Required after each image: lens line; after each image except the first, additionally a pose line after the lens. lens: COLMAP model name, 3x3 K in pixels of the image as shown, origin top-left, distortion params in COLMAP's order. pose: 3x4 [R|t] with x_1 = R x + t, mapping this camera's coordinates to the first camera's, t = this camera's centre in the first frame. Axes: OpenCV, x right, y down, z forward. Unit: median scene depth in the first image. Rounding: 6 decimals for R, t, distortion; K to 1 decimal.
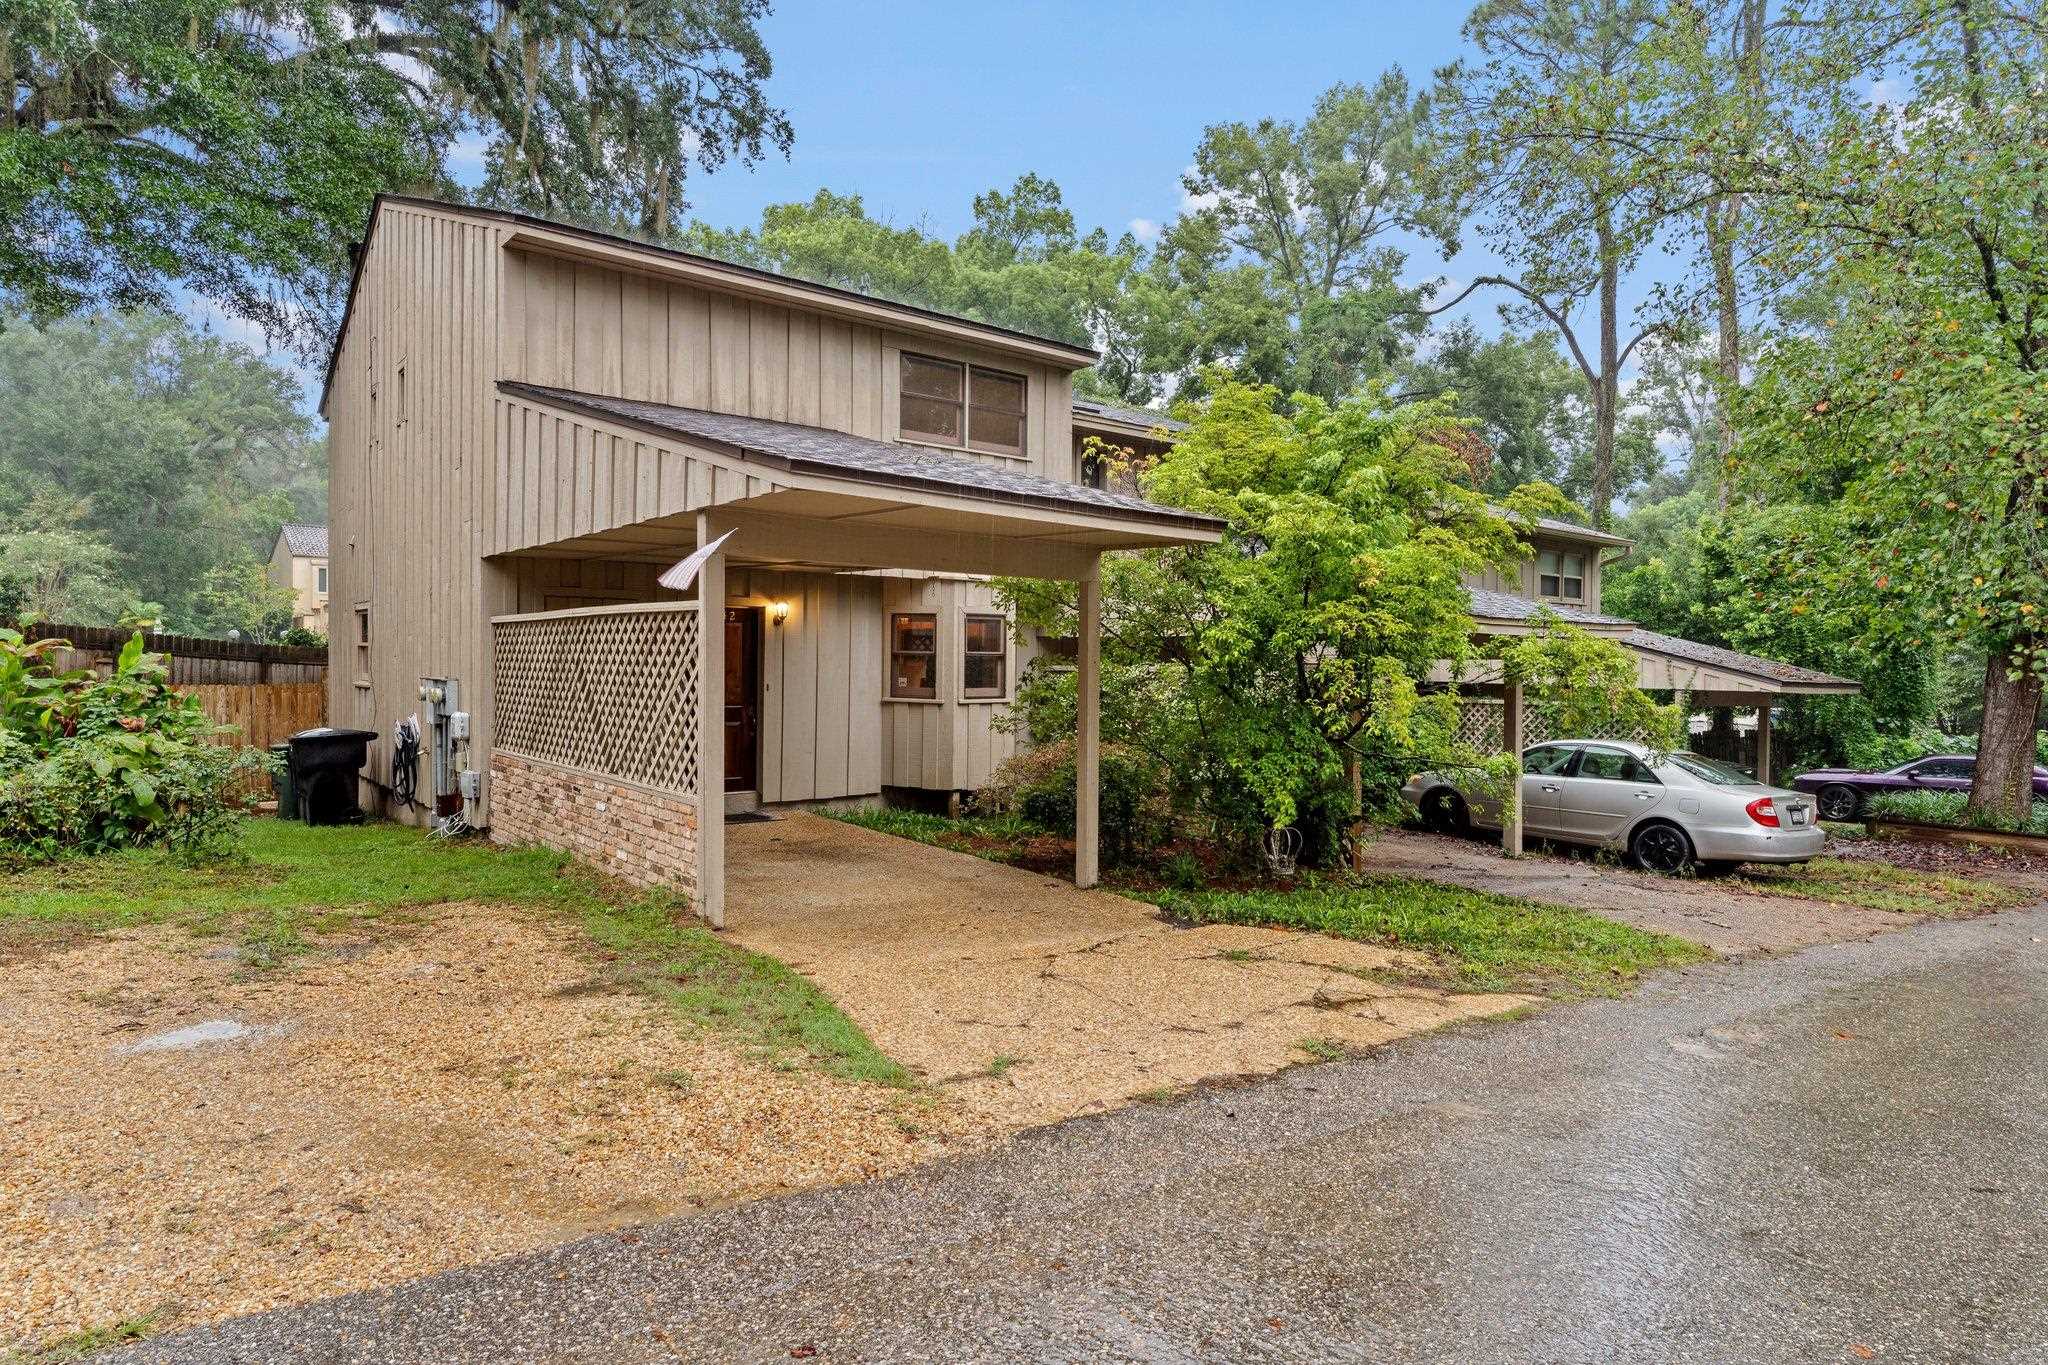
lens RADIAL K [[1163.8, 0, 1023.6], [0, 1163.8, 665.3], [0, 0, 1]] dist [0.000084, 0.000878]
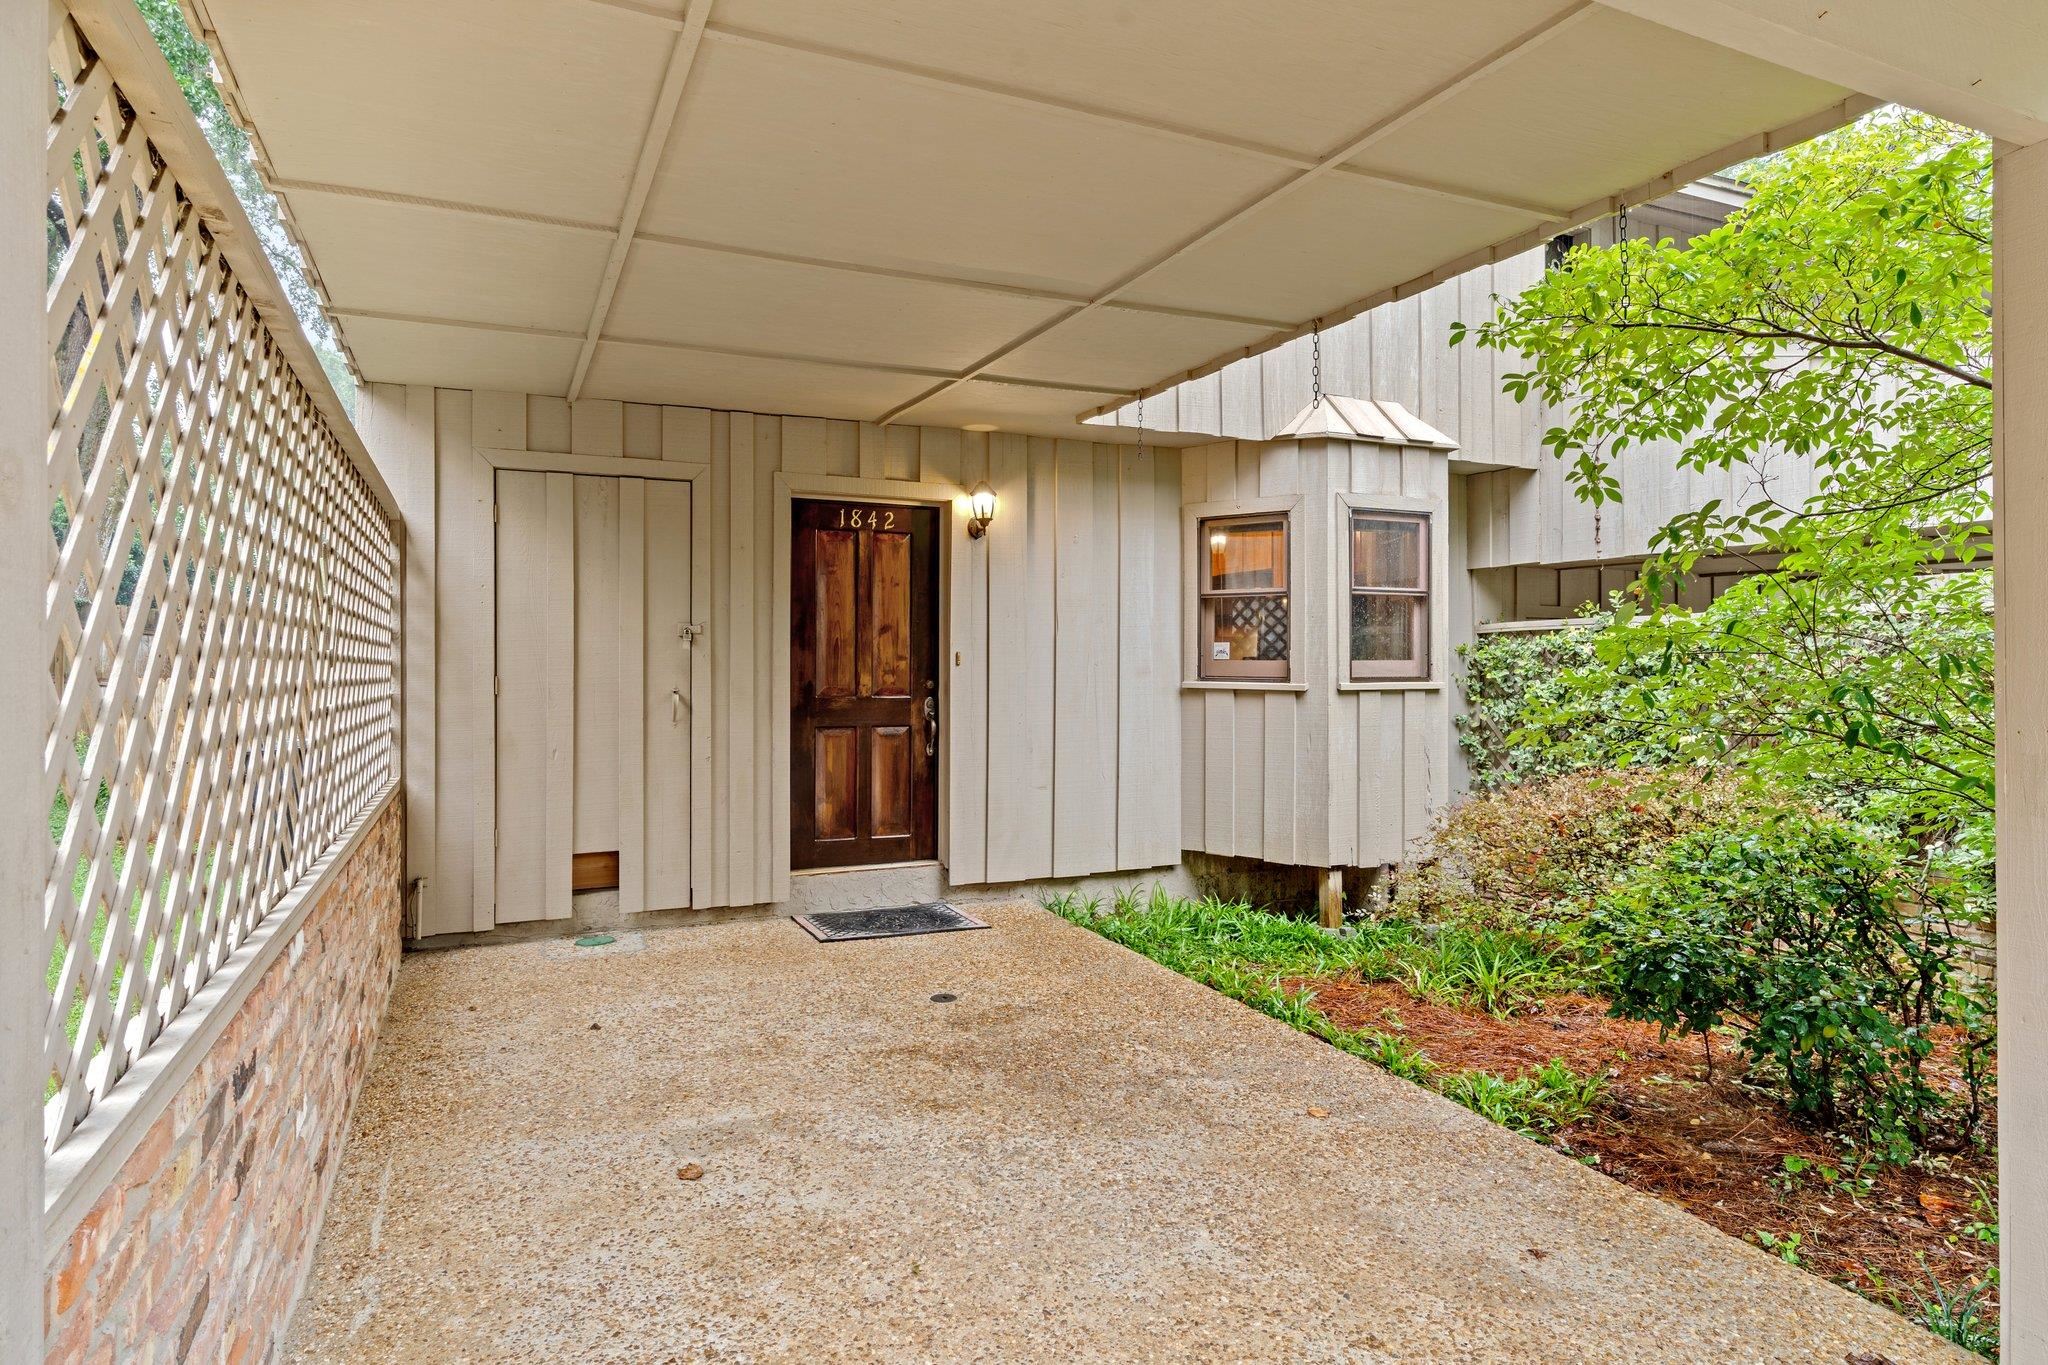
lens RADIAL K [[1163.8, 0, 1020.6], [0, 1163.8, 660.4], [0, 0, 1]] dist [0.000084, 0.000878]
pose [[0.967743, -0.009984, -0.251742, -0.061696], [0.008151, 0.999932, -0.008325, 0.022984], [0.251808, 0.006005, 0.967759, 0.489126]]
